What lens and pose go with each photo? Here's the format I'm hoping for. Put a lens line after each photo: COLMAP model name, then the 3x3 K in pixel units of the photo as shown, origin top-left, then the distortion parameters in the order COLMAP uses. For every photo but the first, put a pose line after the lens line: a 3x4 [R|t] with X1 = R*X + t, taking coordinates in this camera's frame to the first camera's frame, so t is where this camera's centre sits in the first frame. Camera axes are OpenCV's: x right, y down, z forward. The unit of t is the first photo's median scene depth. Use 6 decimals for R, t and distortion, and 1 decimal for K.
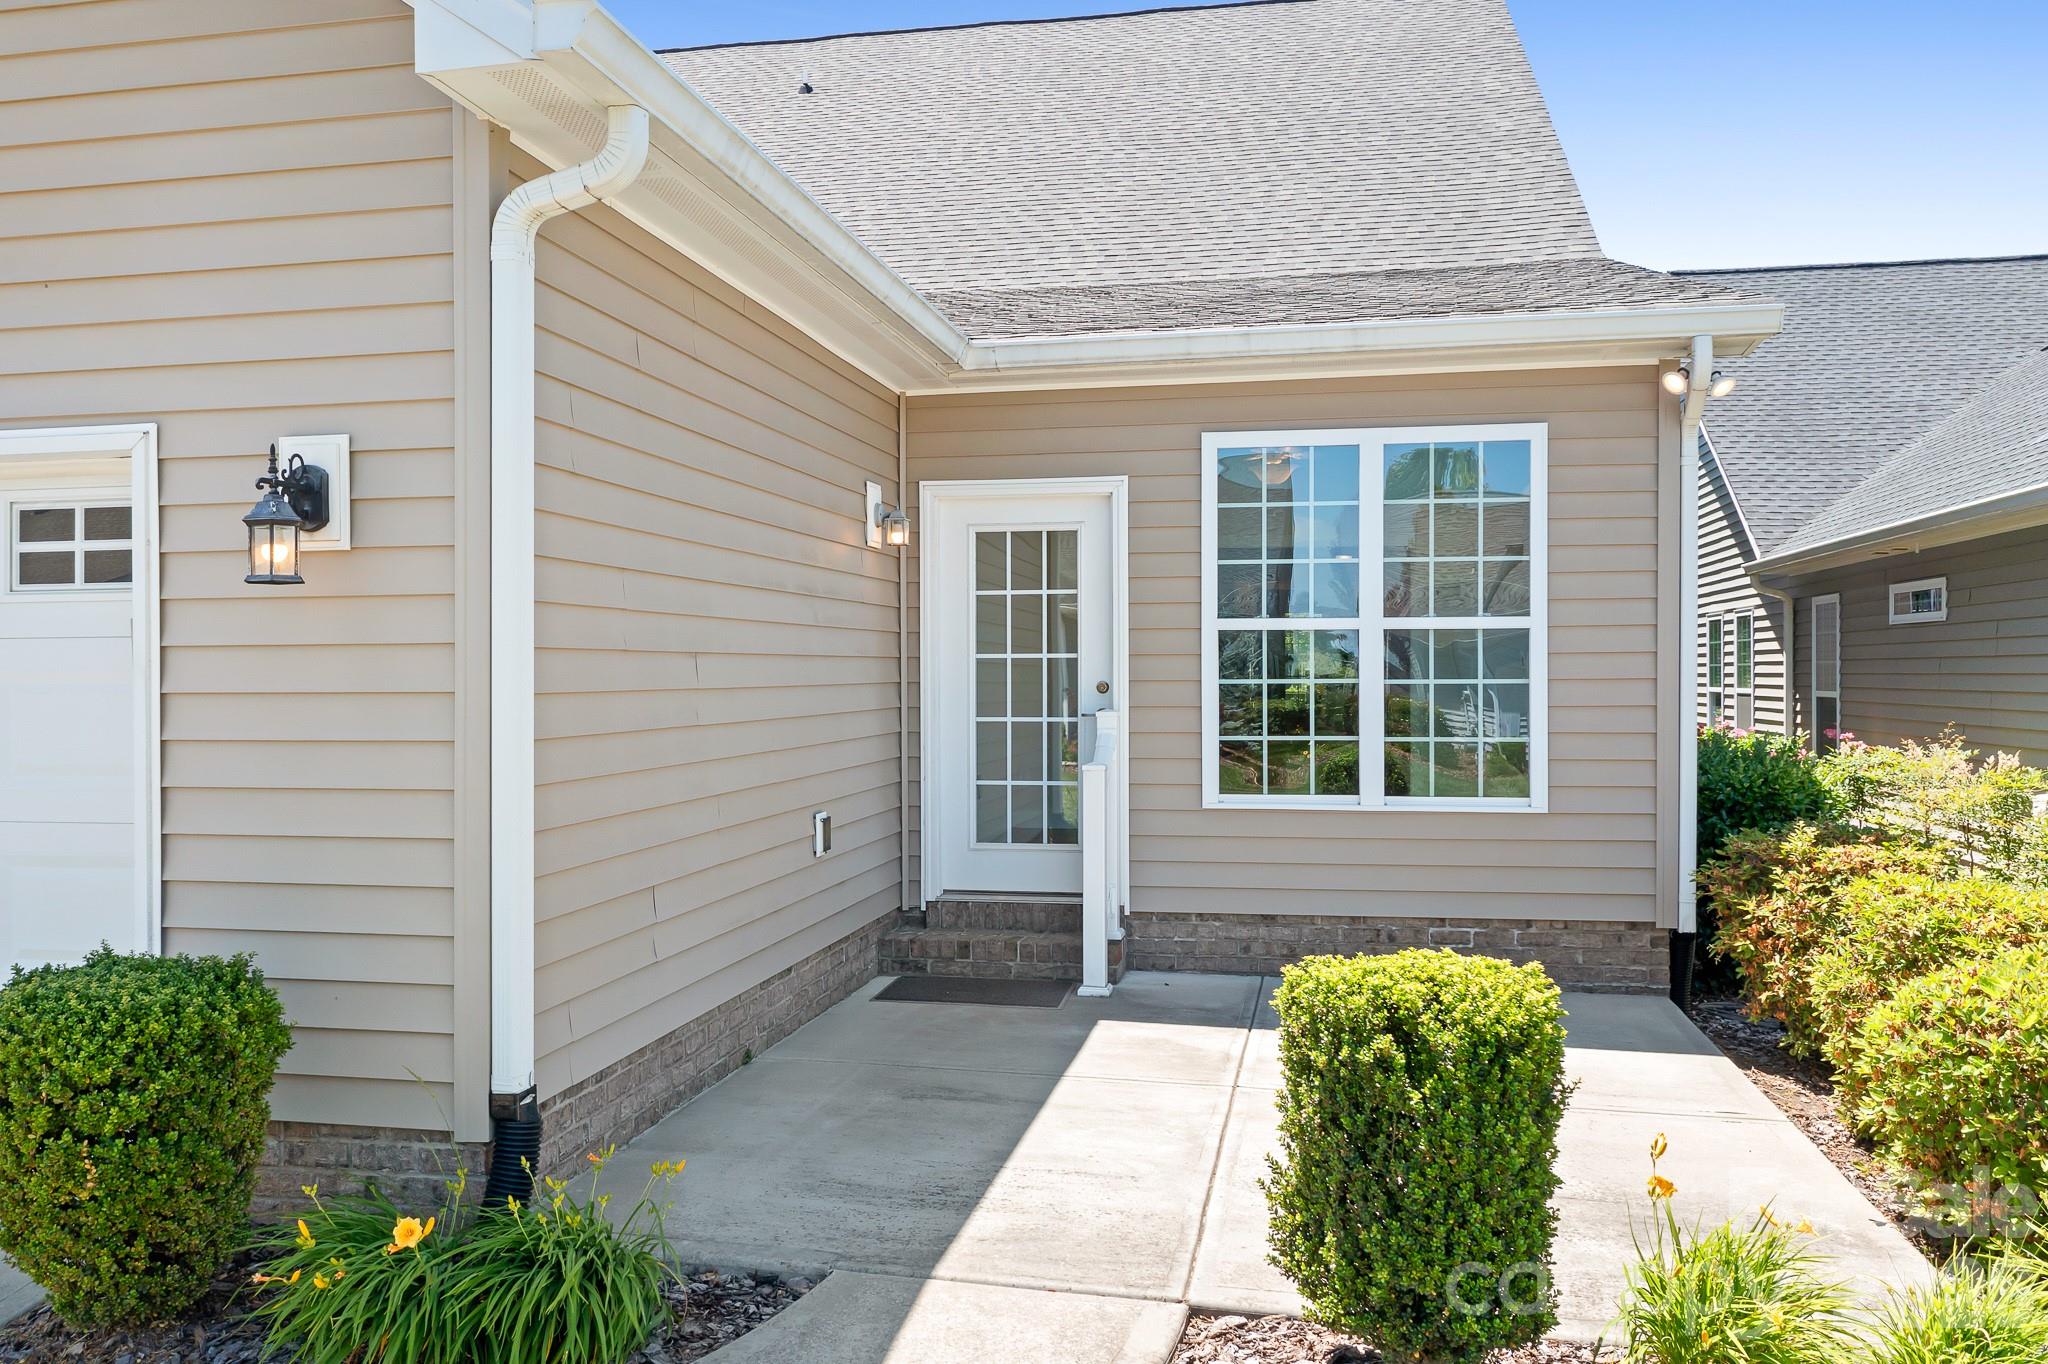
lens RADIAL K [[1637.5, 0, 1020.7], [0, 1637.5, 674.4], [0, 0, 1]] dist [-0.017457, 0.007872]
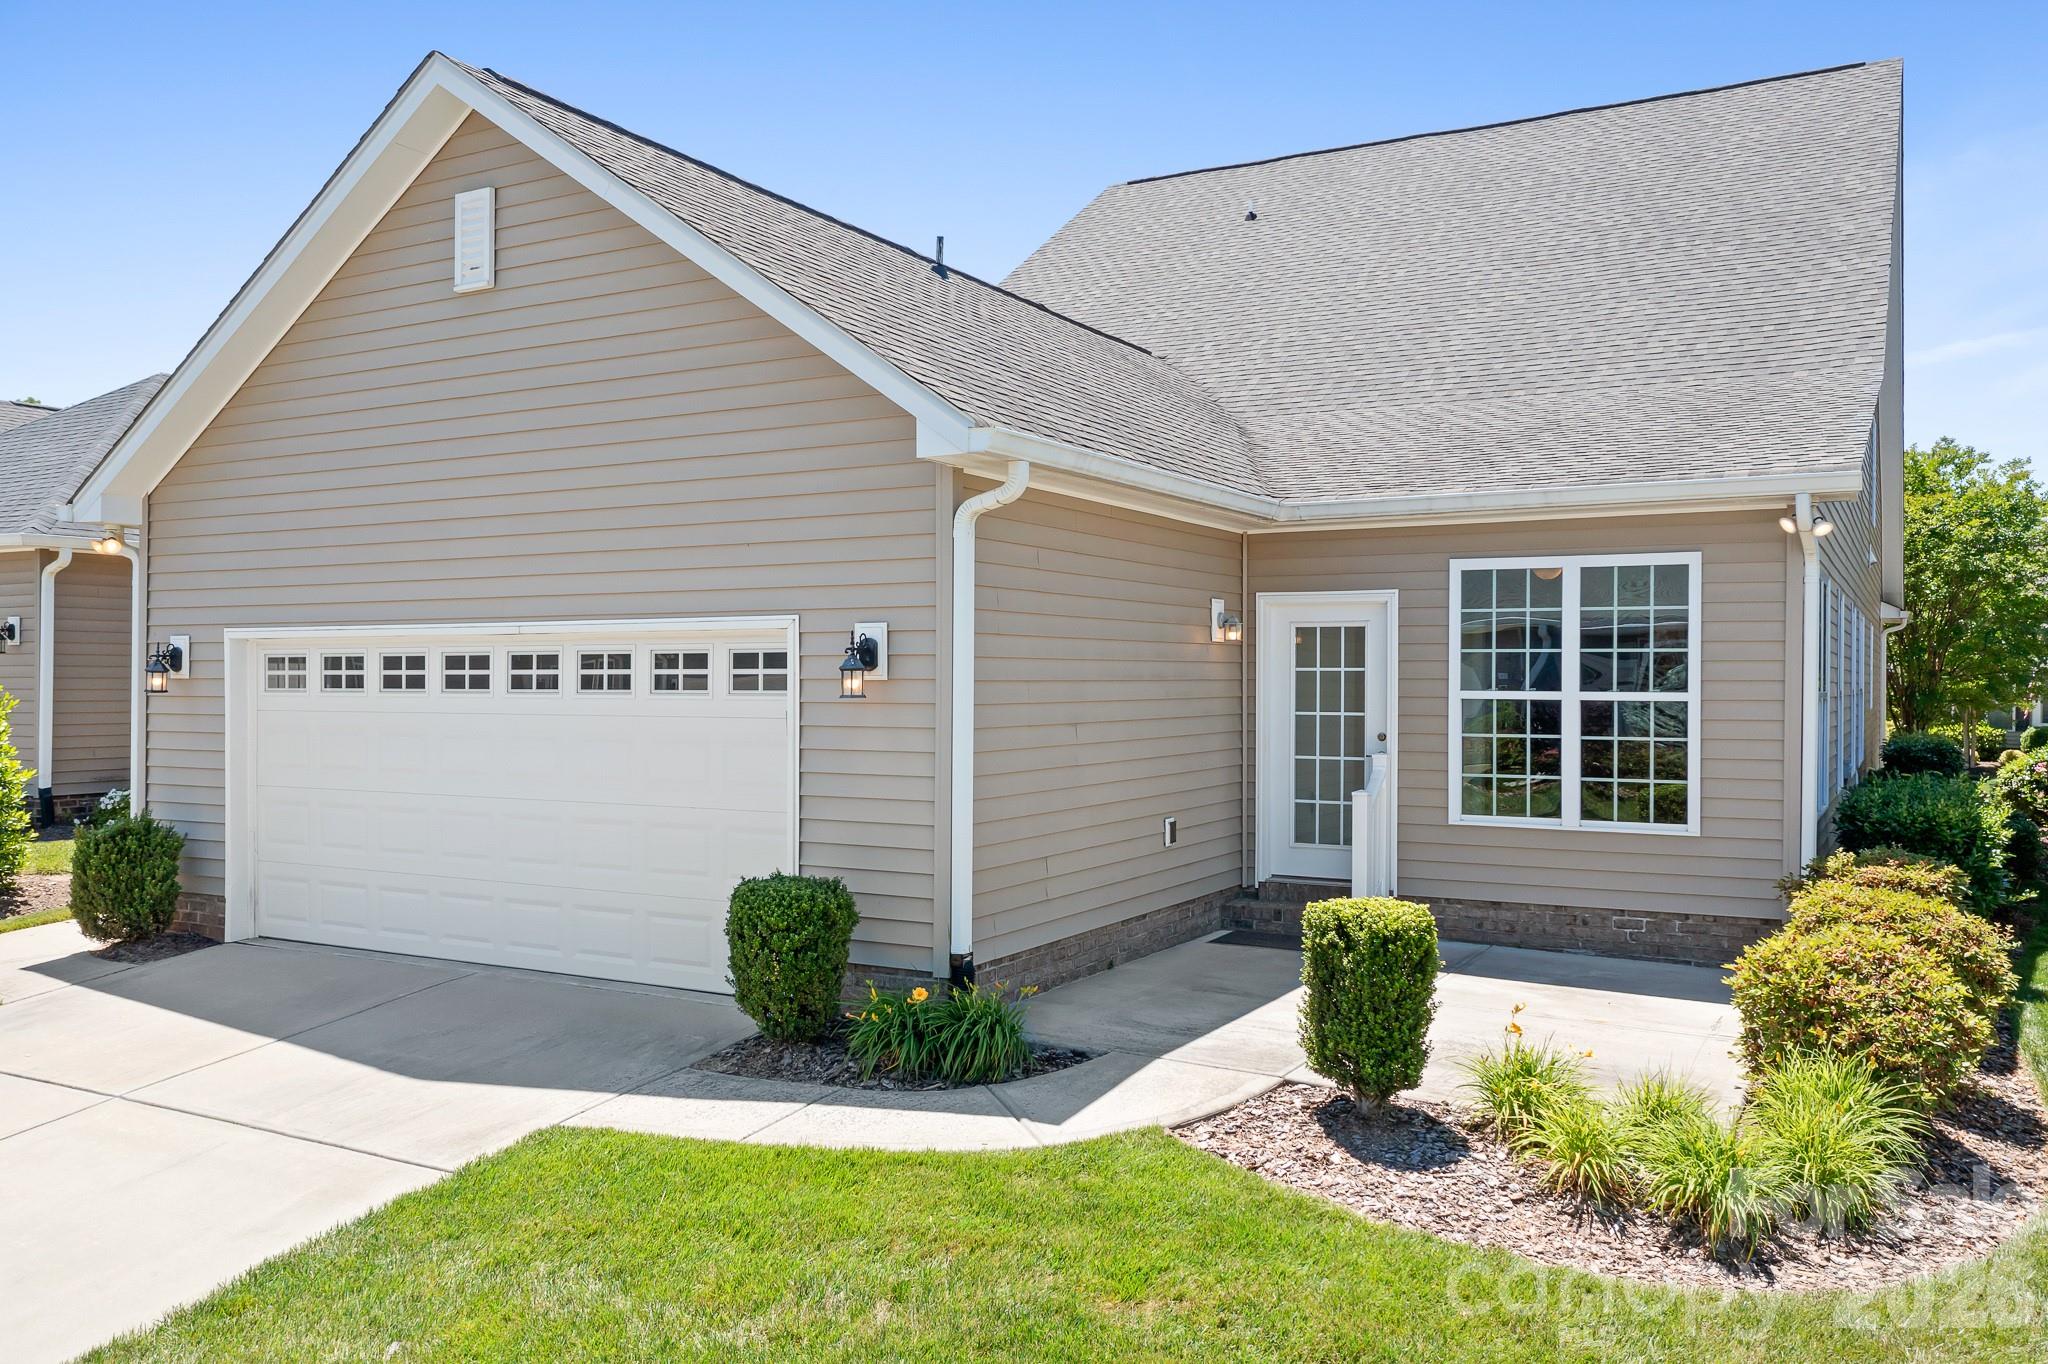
lens RADIAL K [[1606.5, 0, 1015.4], [0, 1606.5, 677.9], [0, 0, 1]] dist [-0.014894, 0.008063]
pose [[0.949703, 0.006240, -0.313089, 0.196510], [-0.006732, 0.999977, -0.000489, -0.043387], [0.313079, 0.002572, 0.949724, -0.454620]]
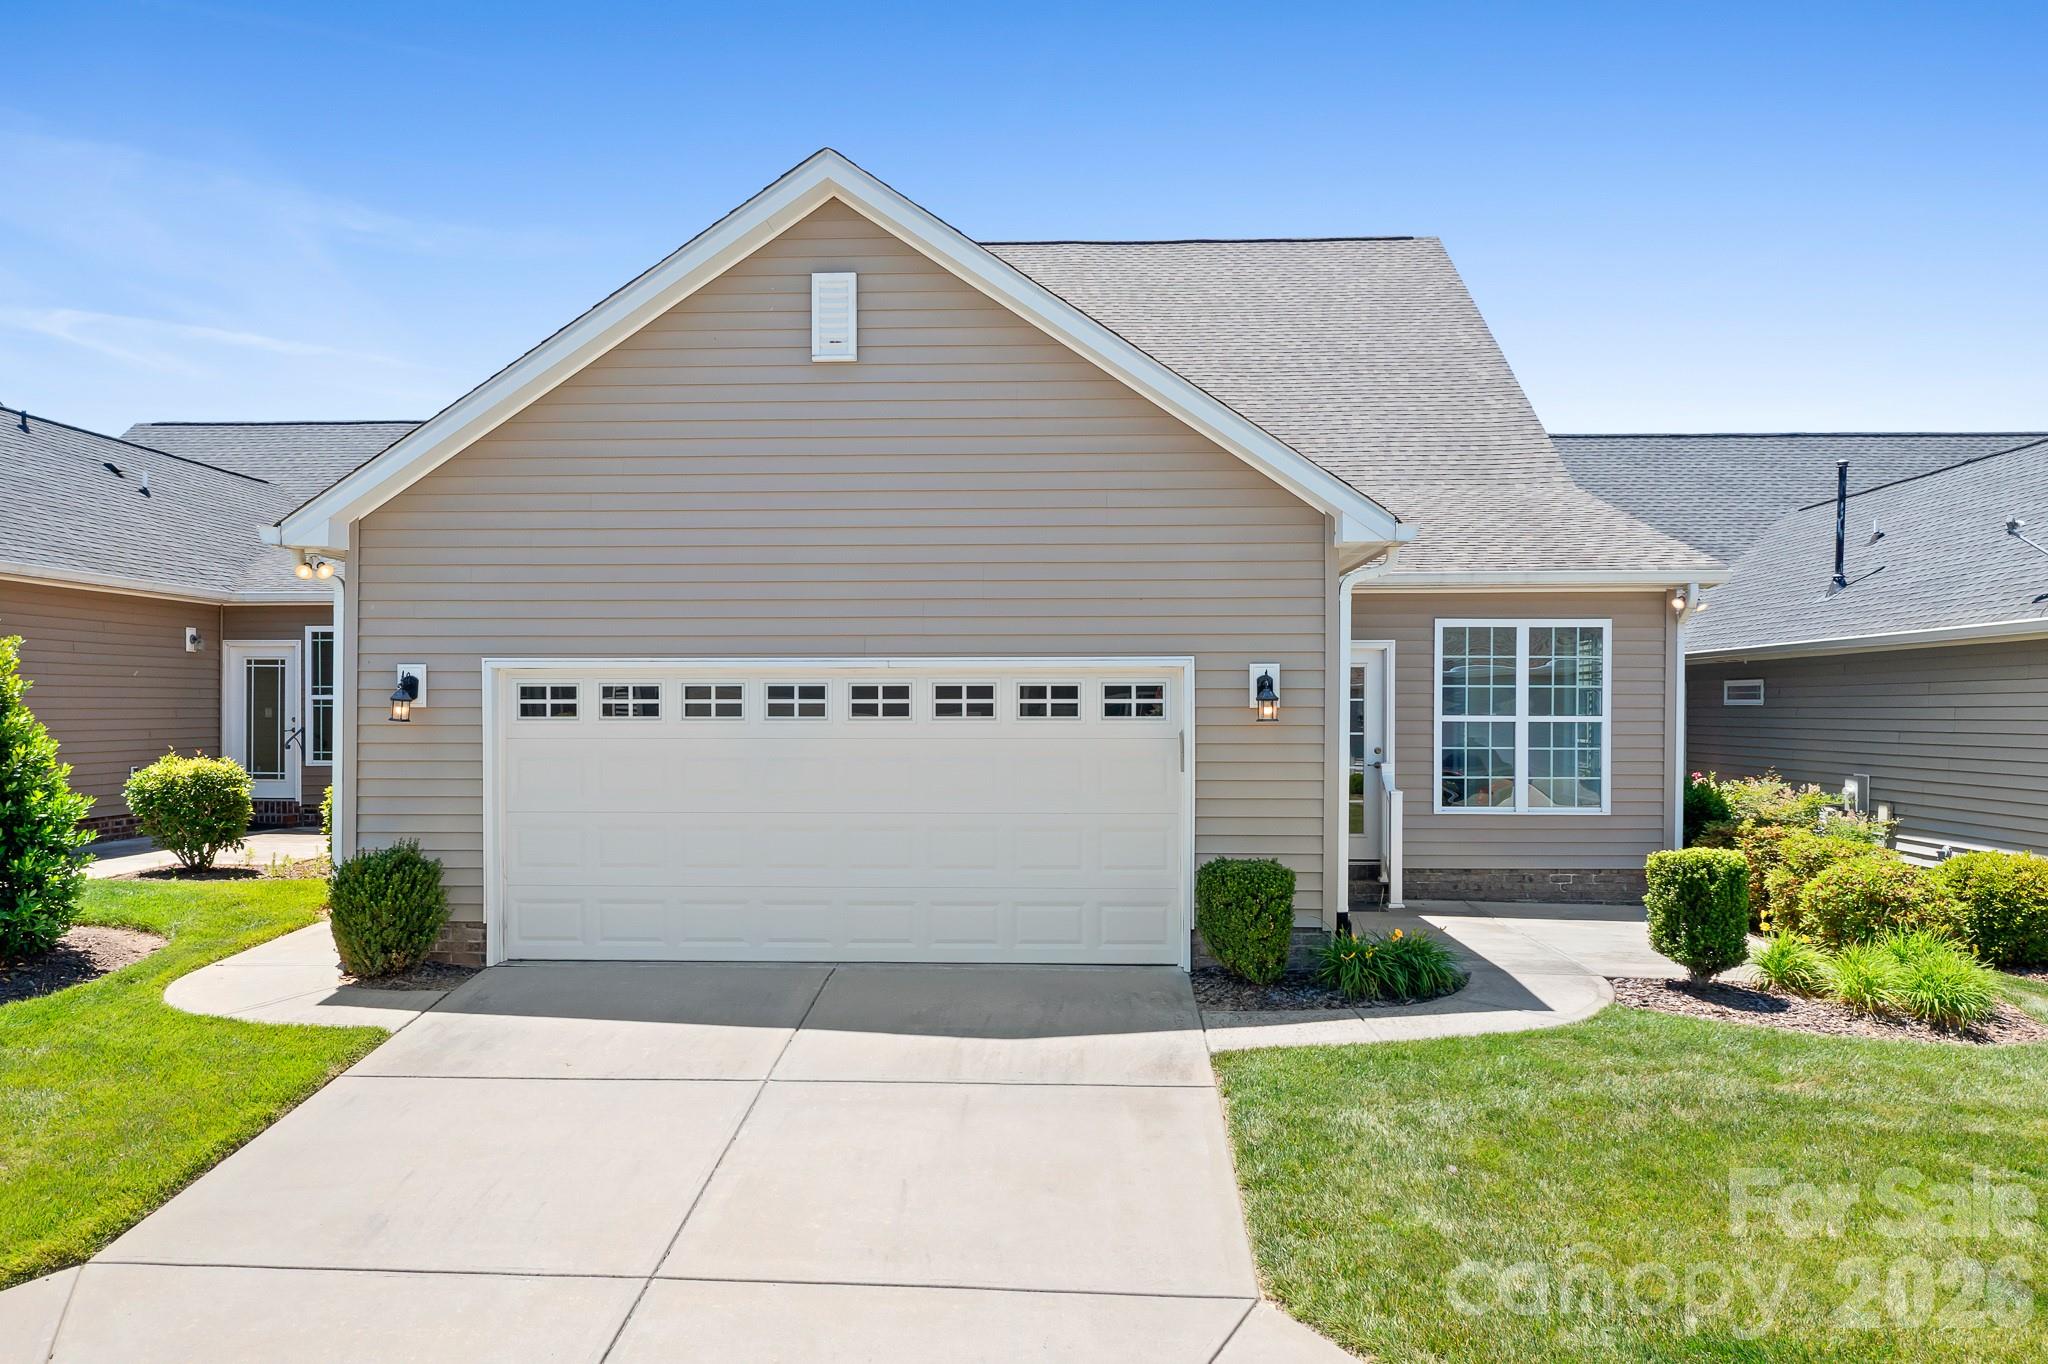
lens RADIAL K [[1575.9, 0, 1028.5], [0, 1575.9, 720.9], [0, 0, 1]] dist [-0.007988, 0.002817]
pose [[0.991277, 0.003805, 0.131737, -0.630247], [-0.004499, 0.999978, 0.004968, -0.035960], [-0.131715, -0.005518, 0.991272, -0.802114]]
